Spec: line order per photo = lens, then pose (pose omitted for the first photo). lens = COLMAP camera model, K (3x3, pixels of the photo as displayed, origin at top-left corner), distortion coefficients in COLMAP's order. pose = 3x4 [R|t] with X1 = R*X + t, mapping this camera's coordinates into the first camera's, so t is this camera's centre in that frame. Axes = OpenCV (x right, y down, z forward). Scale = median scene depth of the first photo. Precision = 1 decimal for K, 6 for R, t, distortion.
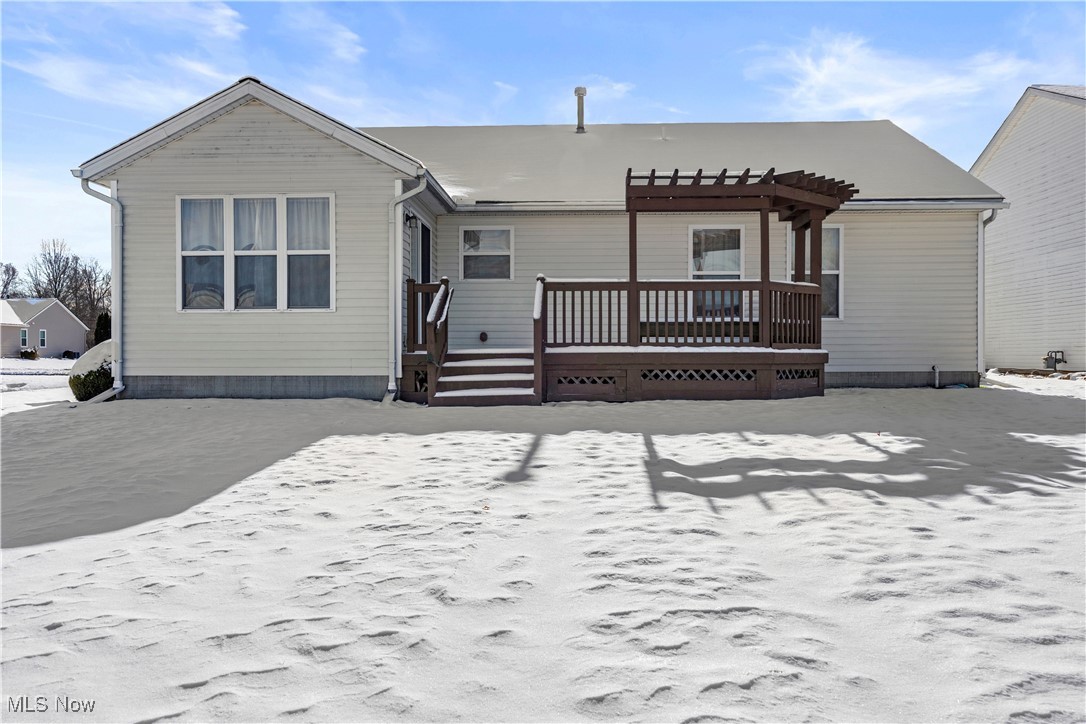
lens RADIAL K [[910.2, 0, 543.7], [0, 910.2, 367.8], [0, 0, 1]] dist [-0.004638, -0.010065]
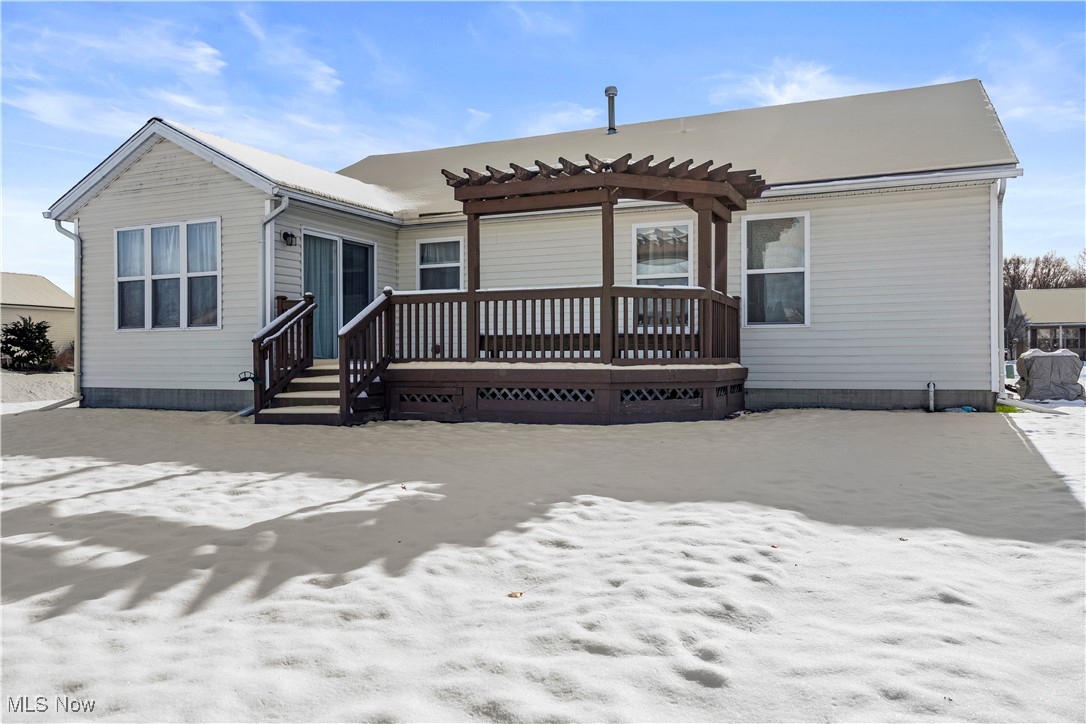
lens RADIAL K [[823.8, 0, 544.3], [0, 823.8, 356.2], [0, 0, 1]] dist [-0.008774, 0.005747]
pose [[0.923831, -0.002193, -0.382793, 0.482375], [-0.002187, 0.999937, -0.011005, -0.020410], [0.382793, 0.011004, 0.923768, 0.260119]]
